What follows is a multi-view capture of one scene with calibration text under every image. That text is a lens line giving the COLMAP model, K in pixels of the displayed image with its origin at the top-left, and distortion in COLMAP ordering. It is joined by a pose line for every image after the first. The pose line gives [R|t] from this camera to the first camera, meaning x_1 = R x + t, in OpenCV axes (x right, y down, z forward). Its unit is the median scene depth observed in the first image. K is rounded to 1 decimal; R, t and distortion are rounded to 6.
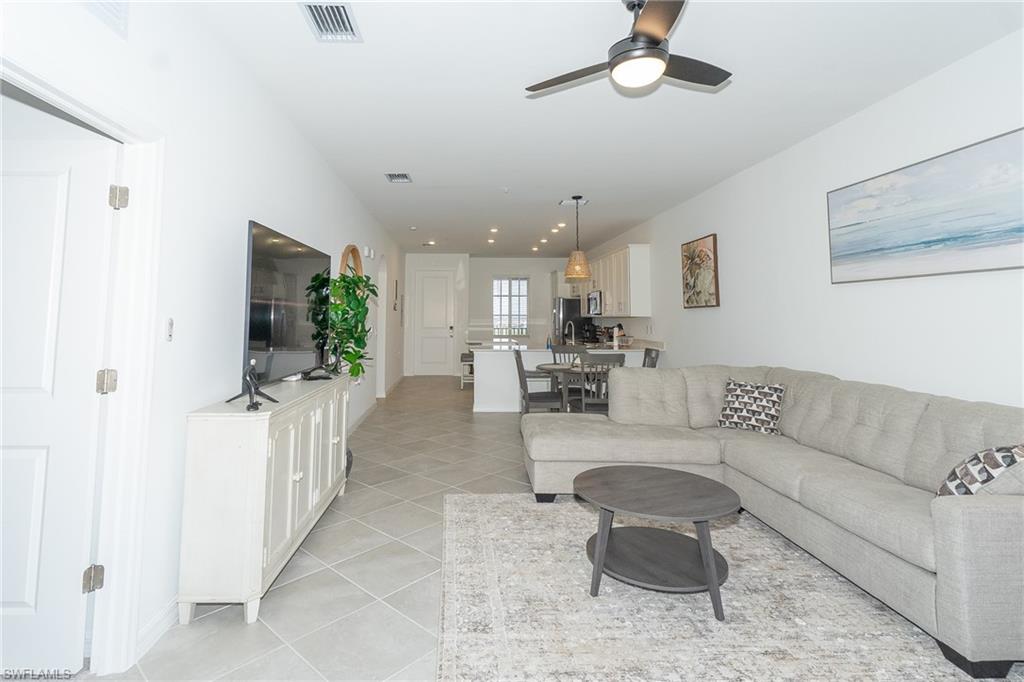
lens RADIAL K [[506.2, 0, 474.0], [0, 506.2, 277.2], [0, 0, 1]] dist [0.003909, 0.000399]
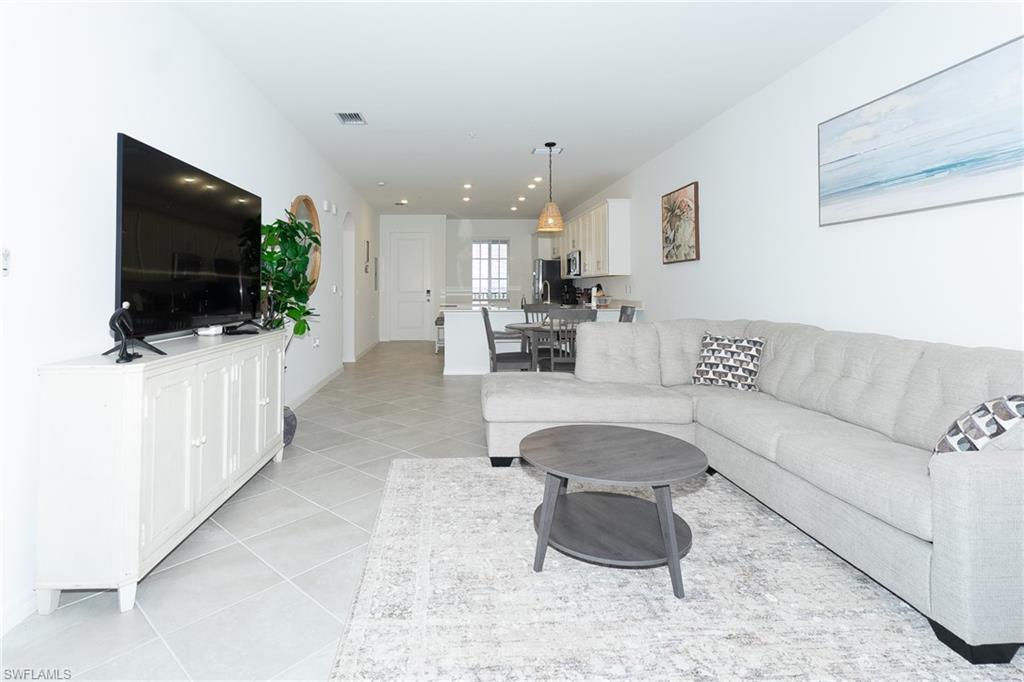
lens RADIAL K [[506.2, 0, 474.0], [0, 506.2, 277.2], [0, 0, 1]] dist [0.003909, 0.000399]
pose [[0.999785, -0.005139, 0.020089, 0.092798], [0.003946, 0.998252, 0.058972, 0.062127], [-0.020357, -0.058880, 0.998057, 0.137301]]
